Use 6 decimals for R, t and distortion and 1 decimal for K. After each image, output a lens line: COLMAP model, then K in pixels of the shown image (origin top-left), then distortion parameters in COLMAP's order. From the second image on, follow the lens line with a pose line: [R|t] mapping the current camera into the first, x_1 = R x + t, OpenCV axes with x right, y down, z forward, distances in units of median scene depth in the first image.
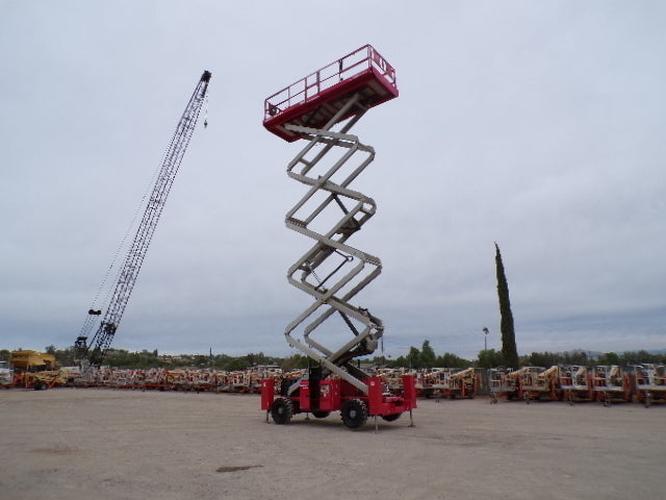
lens RADIAL K [[461.9, 0, 333.0], [0, 461.9, 250.0], [0, 0, 1]] dist [-0.040977, 0.000225]
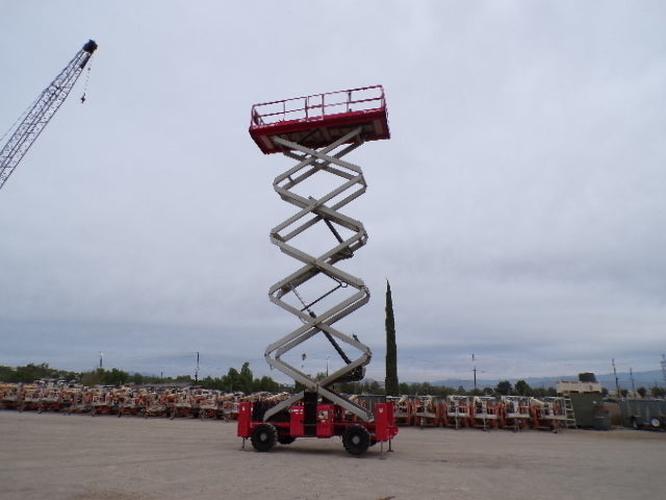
lens RADIAL K [[461.9, 0, 333.0], [0, 461.9, 250.0], [0, 0, 1]] dist [-0.040977, 0.000225]
pose [[0.910281, 0.148658, 0.386379, -0.352182], [-0.131536, 0.988798, -0.070548, 0.016334], [-0.392538, 0.013396, 0.919638, 0.067420]]
